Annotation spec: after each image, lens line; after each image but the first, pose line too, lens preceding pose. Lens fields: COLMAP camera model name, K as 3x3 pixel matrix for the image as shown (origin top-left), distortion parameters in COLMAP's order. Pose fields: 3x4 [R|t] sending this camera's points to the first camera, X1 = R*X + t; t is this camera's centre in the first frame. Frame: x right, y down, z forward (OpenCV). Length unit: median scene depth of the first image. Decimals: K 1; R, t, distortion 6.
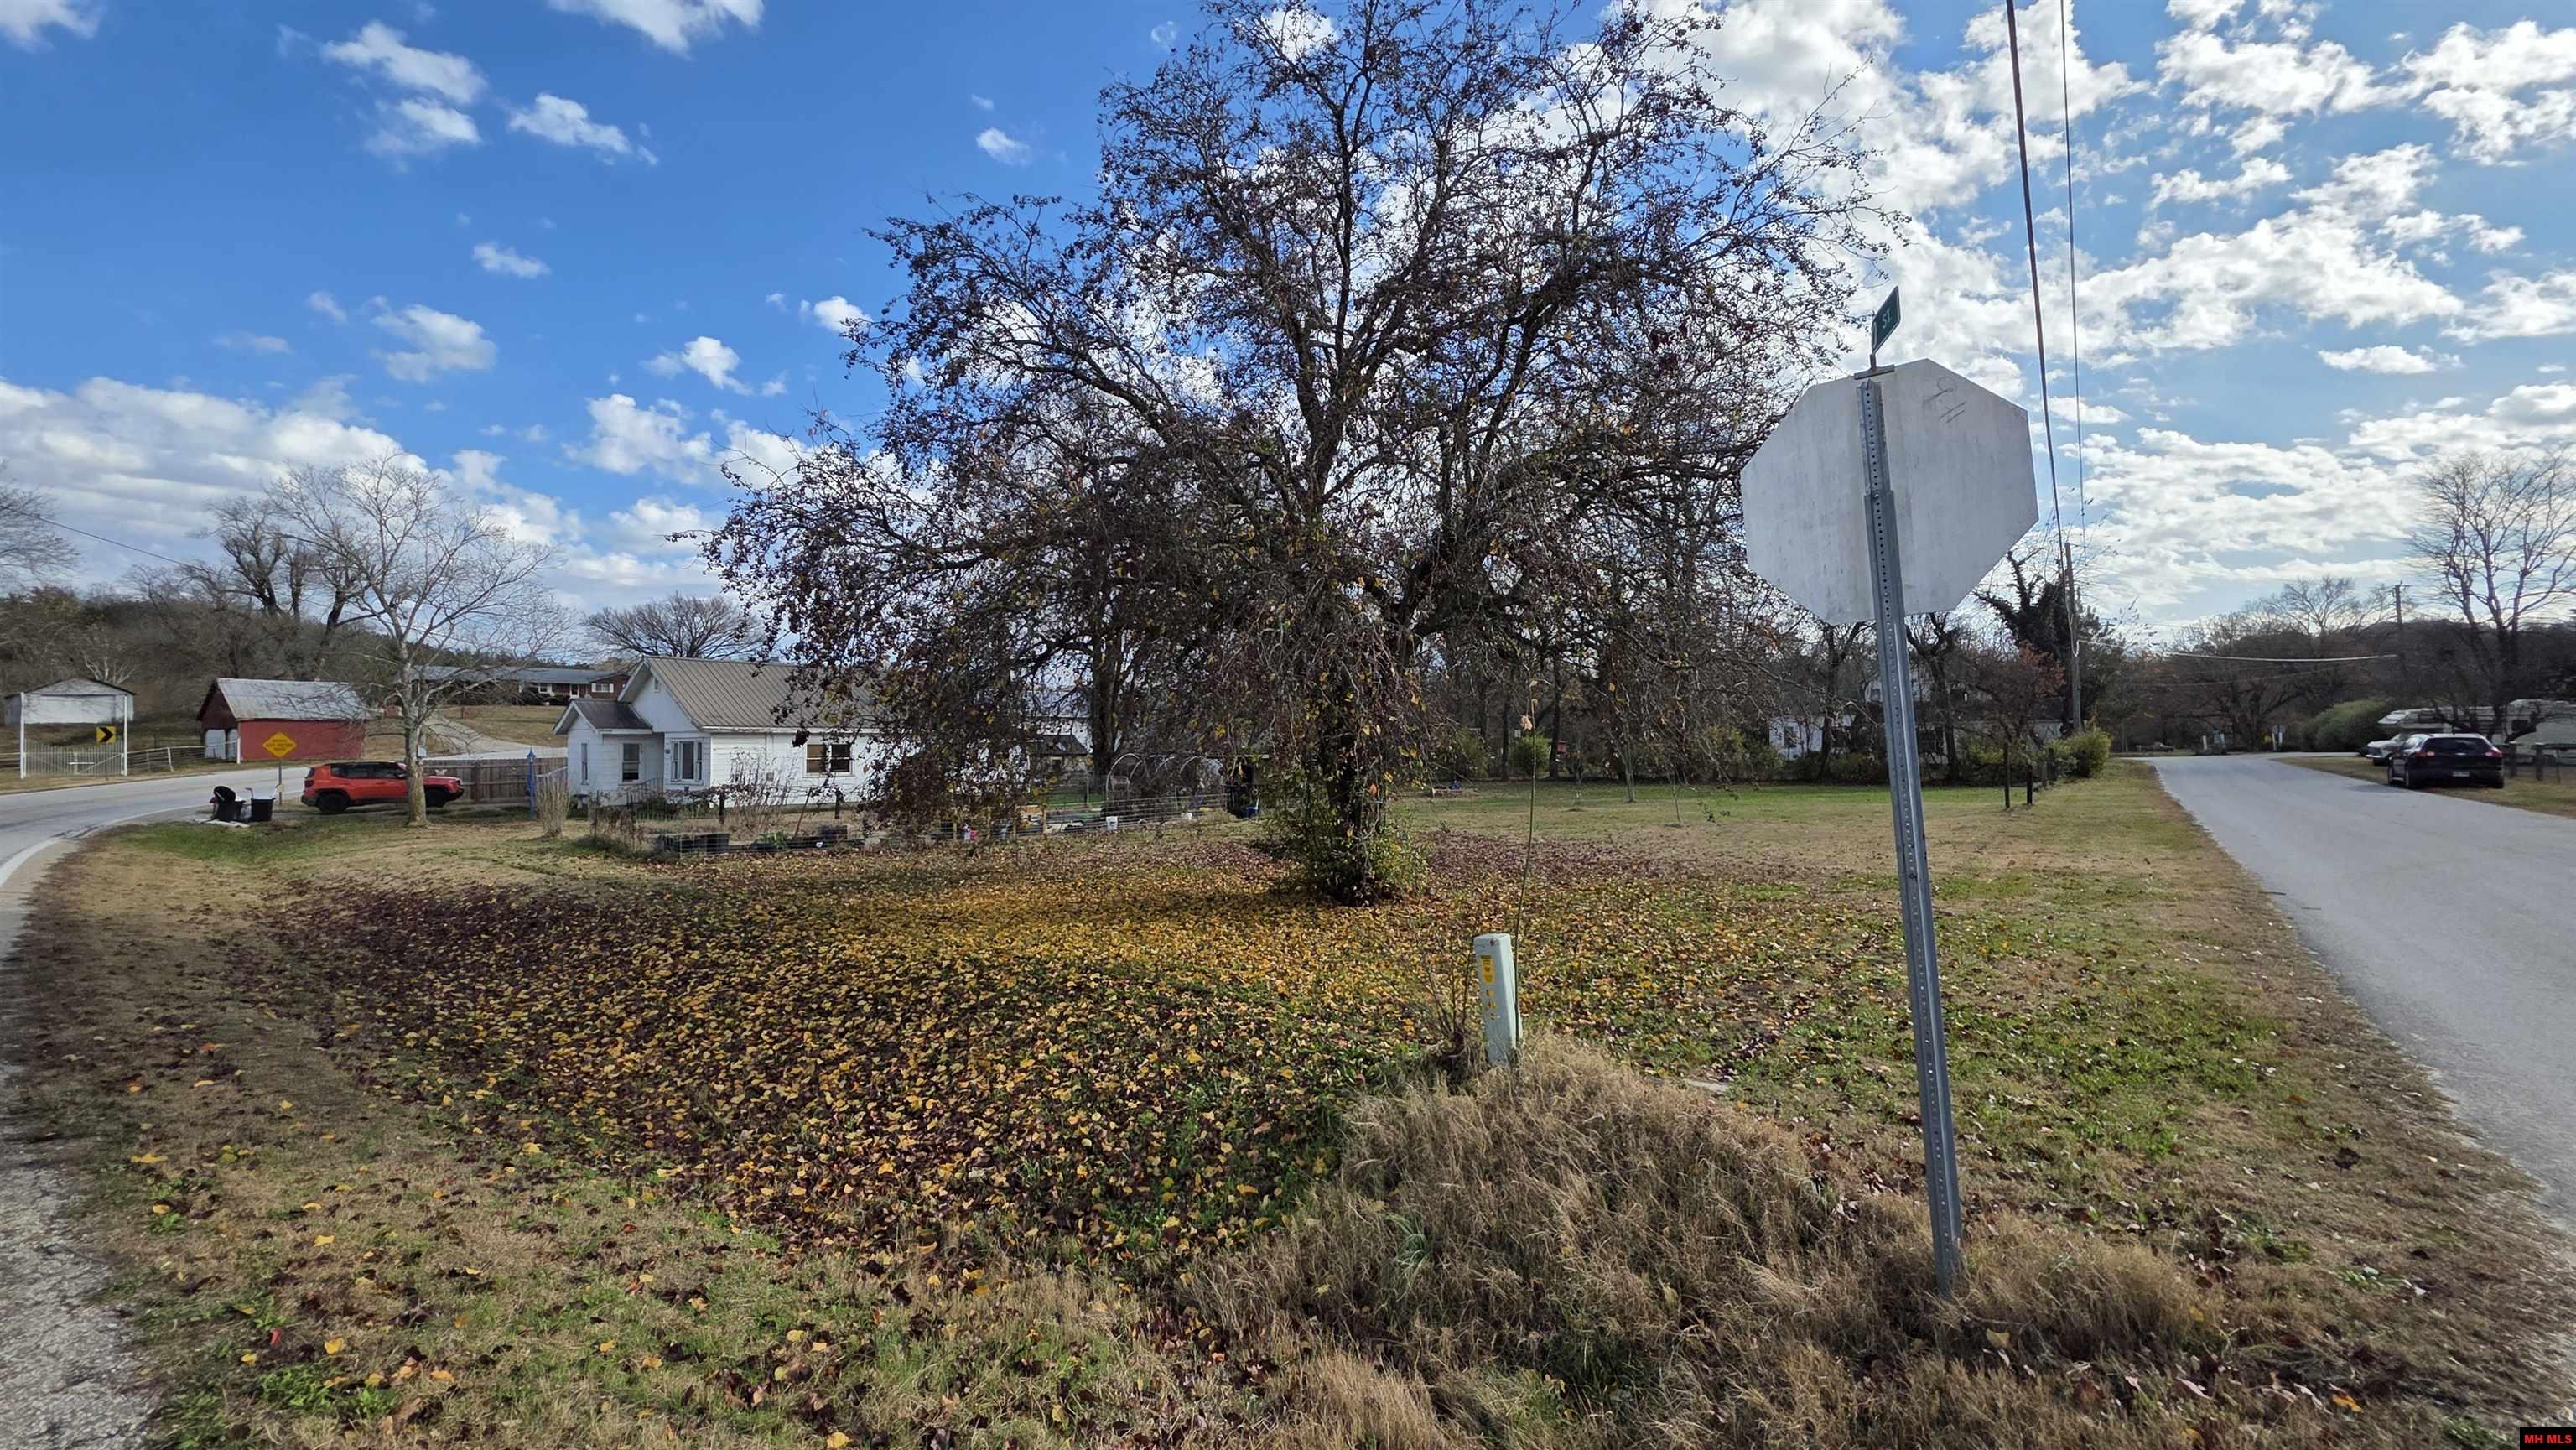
lens RADIAL K [[1028.0, 0, 1313.9], [0, 1028.0, 733.0], [0, 0, 1]] dist [0.008870, 0.000231]
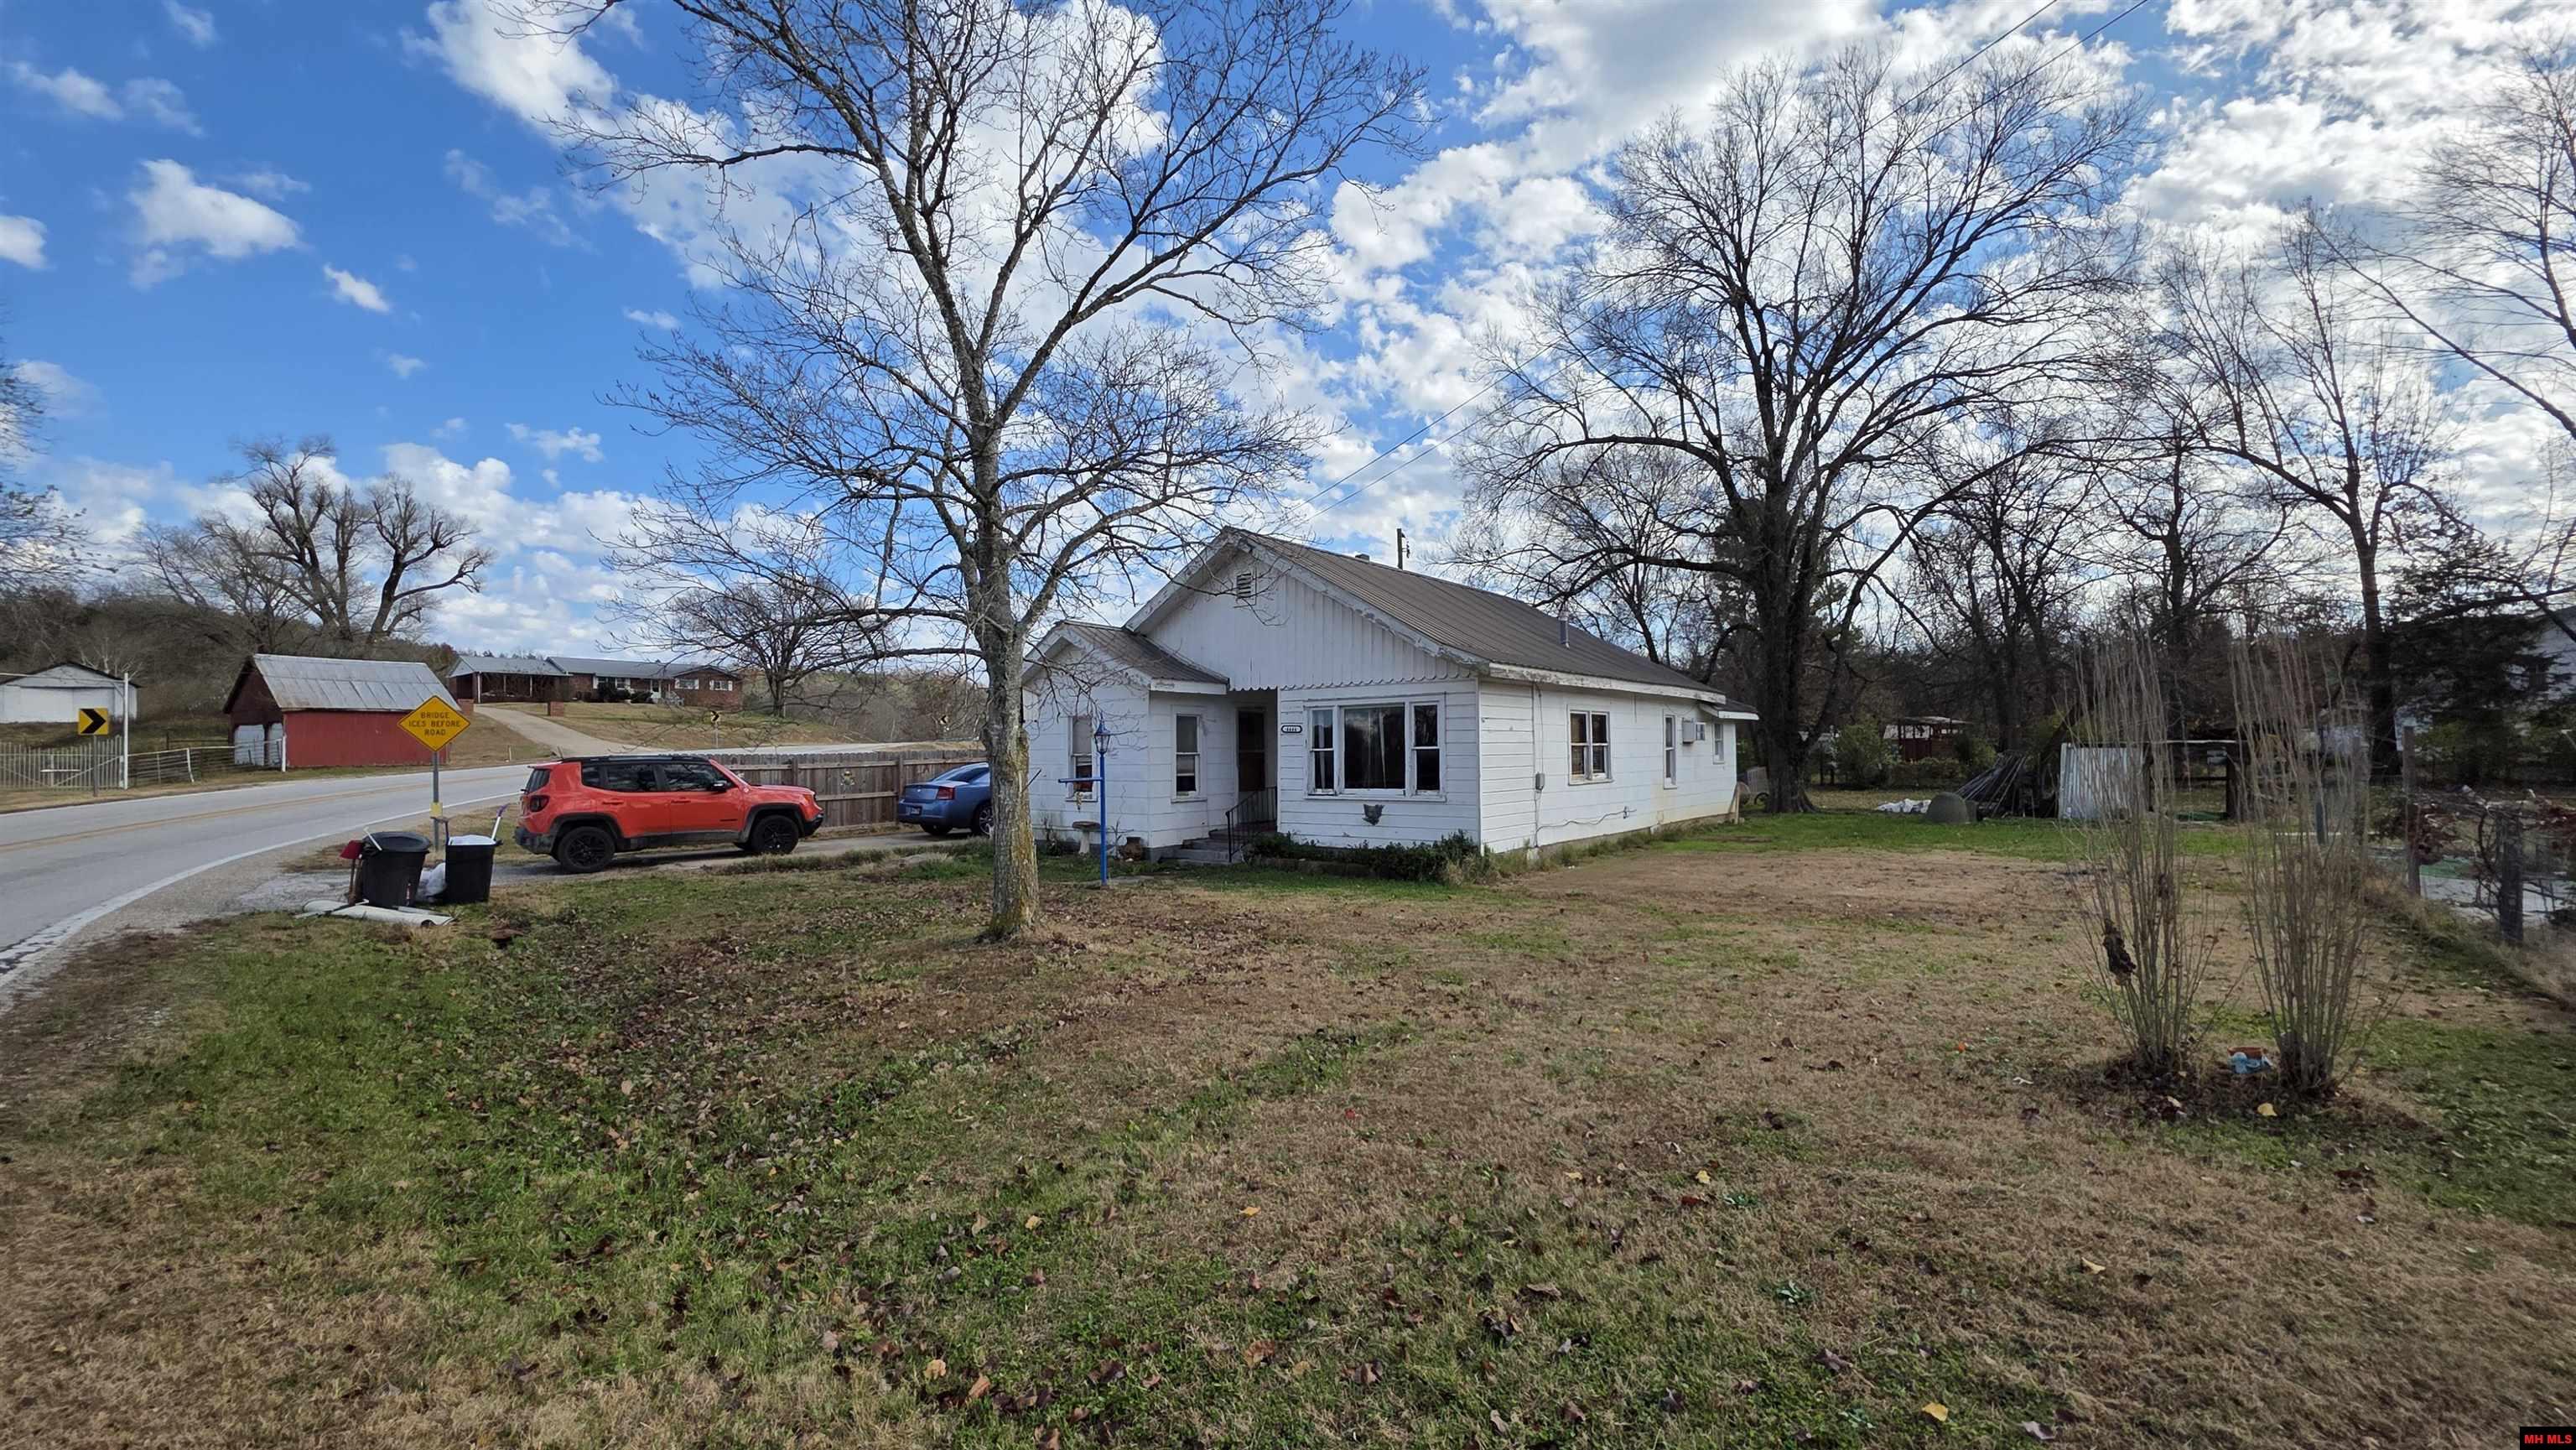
lens RADIAL K [[1028.0, 0, 1305.5], [0, 1028.0, 728.5], [0, 0, 1]] dist [0.008870, 0.000231]
pose [[0.999981, -0.004605, -0.004181, -0.321548], [0.004547, 0.999896, -0.013708, 0.012505], [0.004243, 0.013689, 0.999897, 0.282195]]
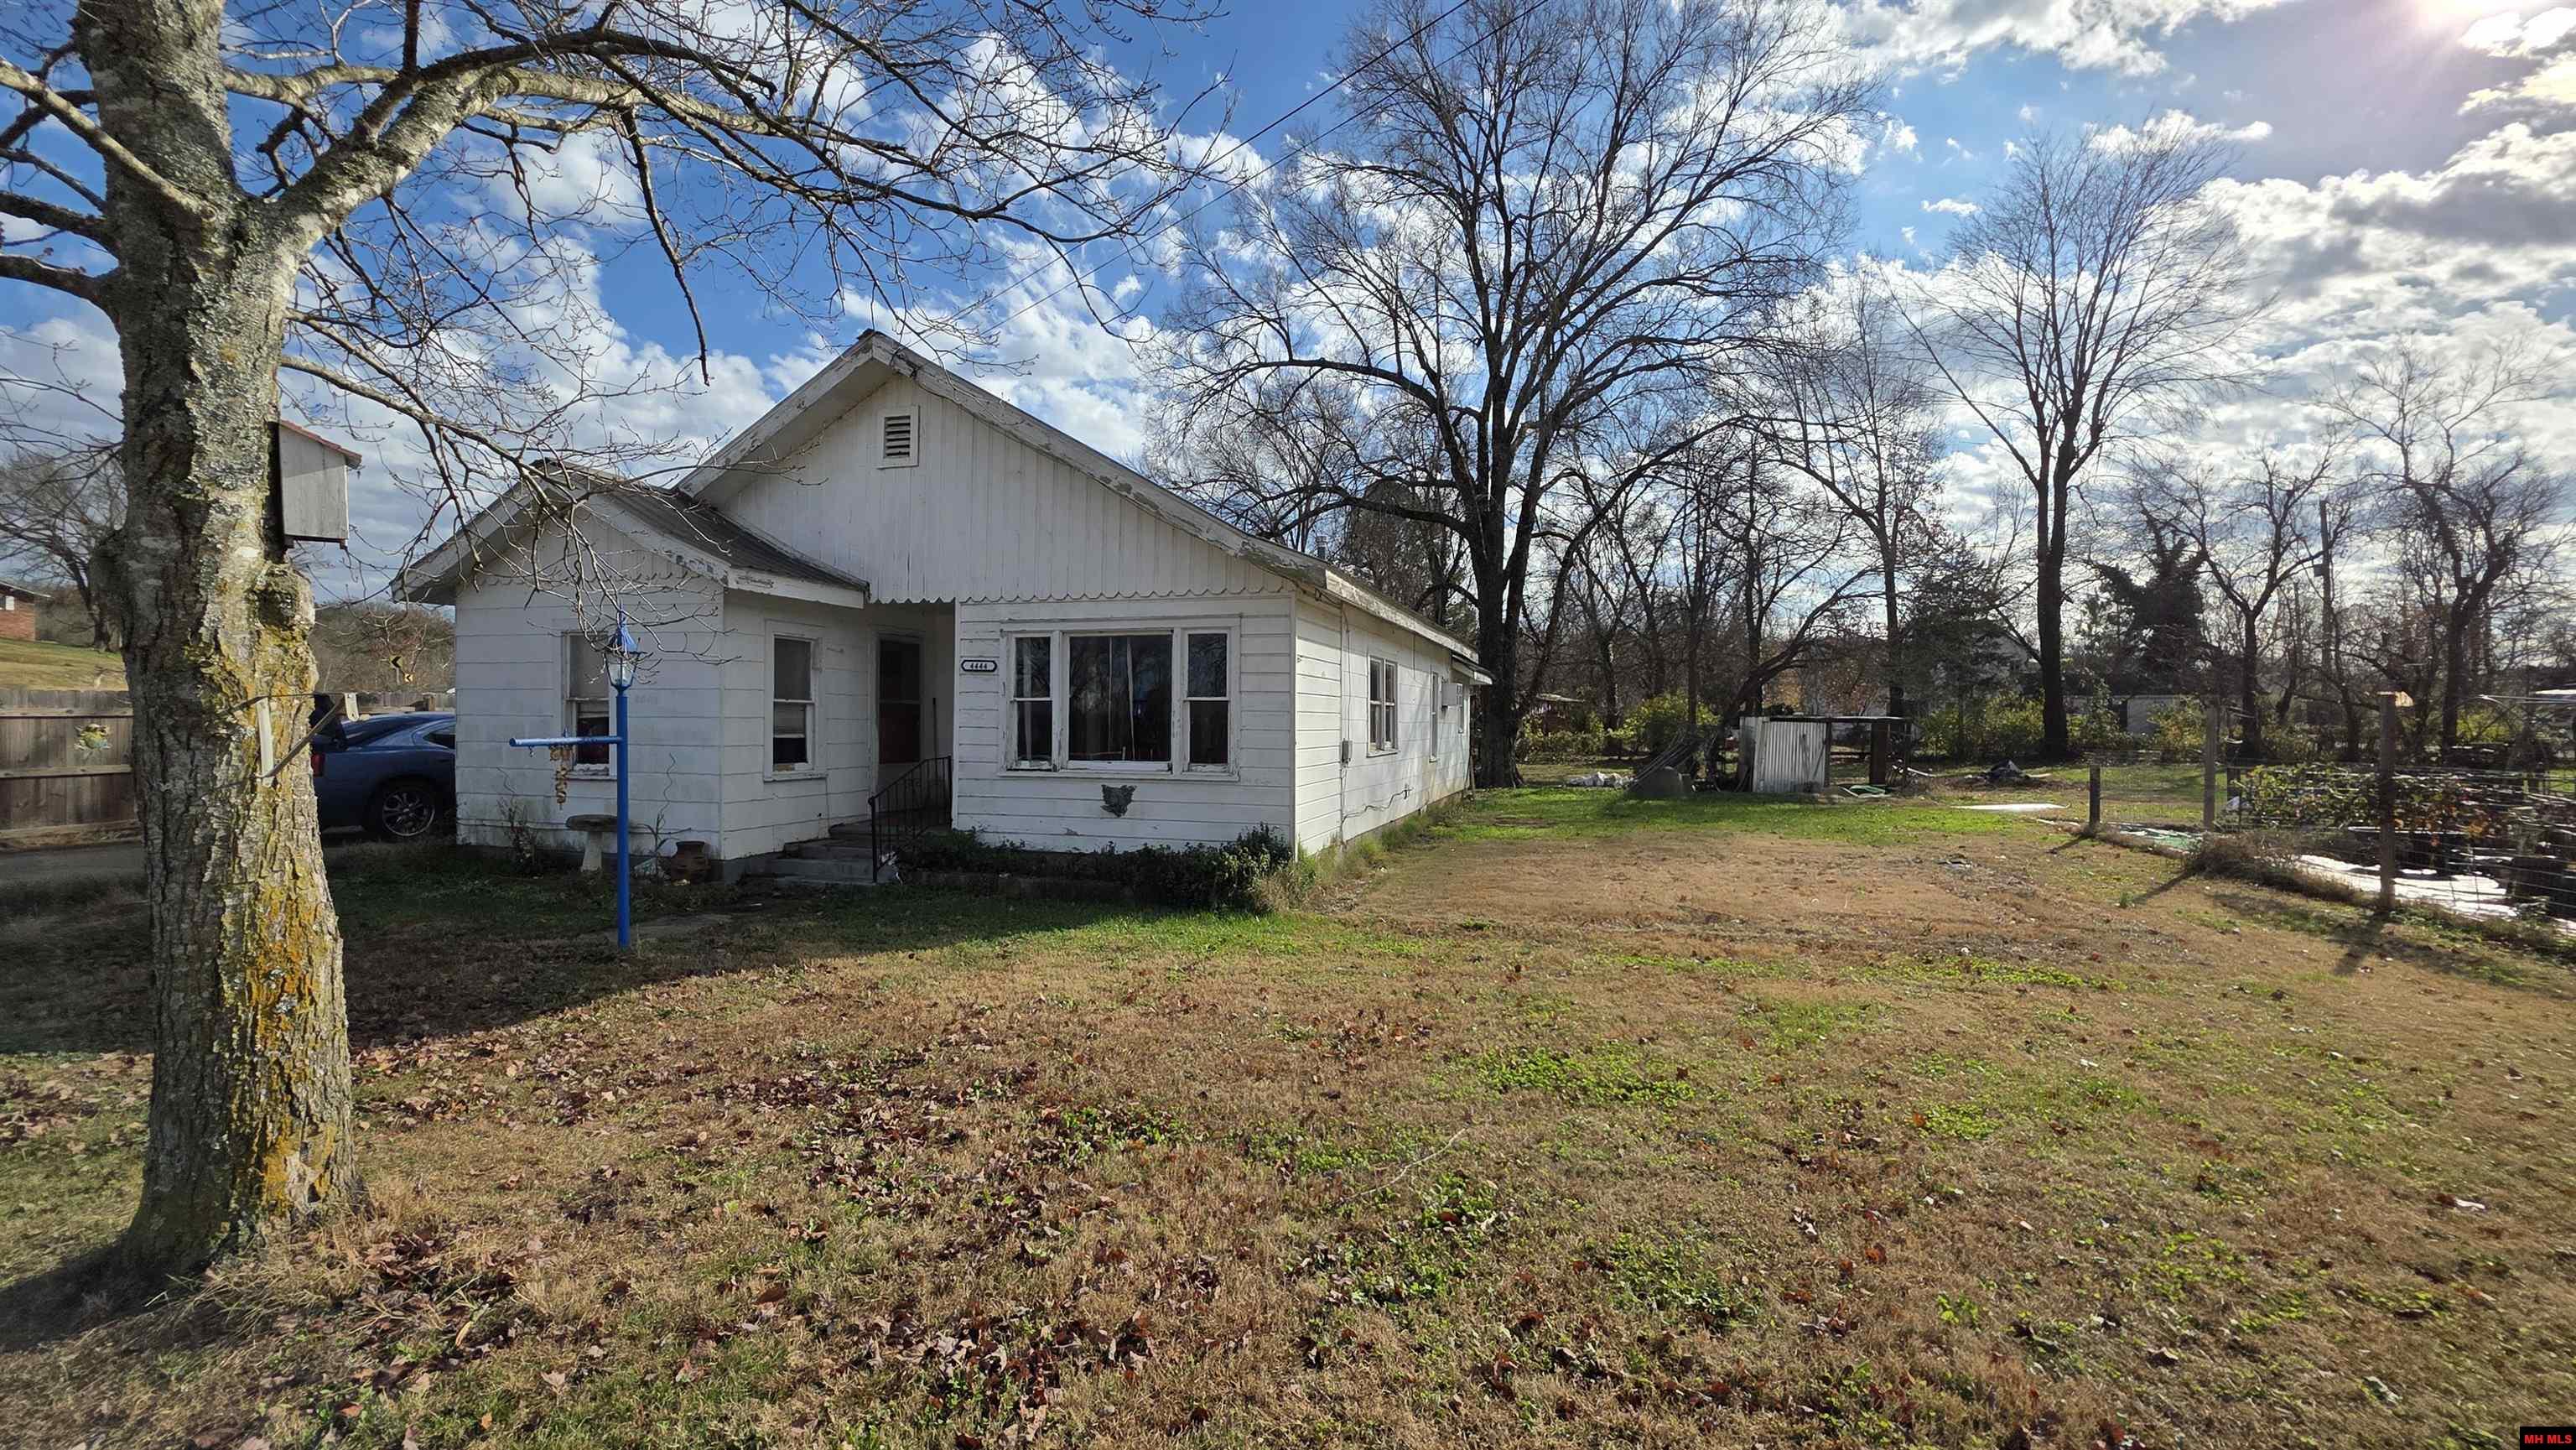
lens RADIAL K [[1028.0, 0, 1302.7], [0, 1028.0, 727.5], [0, 0, 1]] dist [0.008870, 0.000231]
pose [[0.933031, 0.011788, 0.359603, -0.335715], [-0.017397, 0.999772, 0.012365, 0.015714], [-0.359375, -0.017793, 0.933024, 0.361768]]
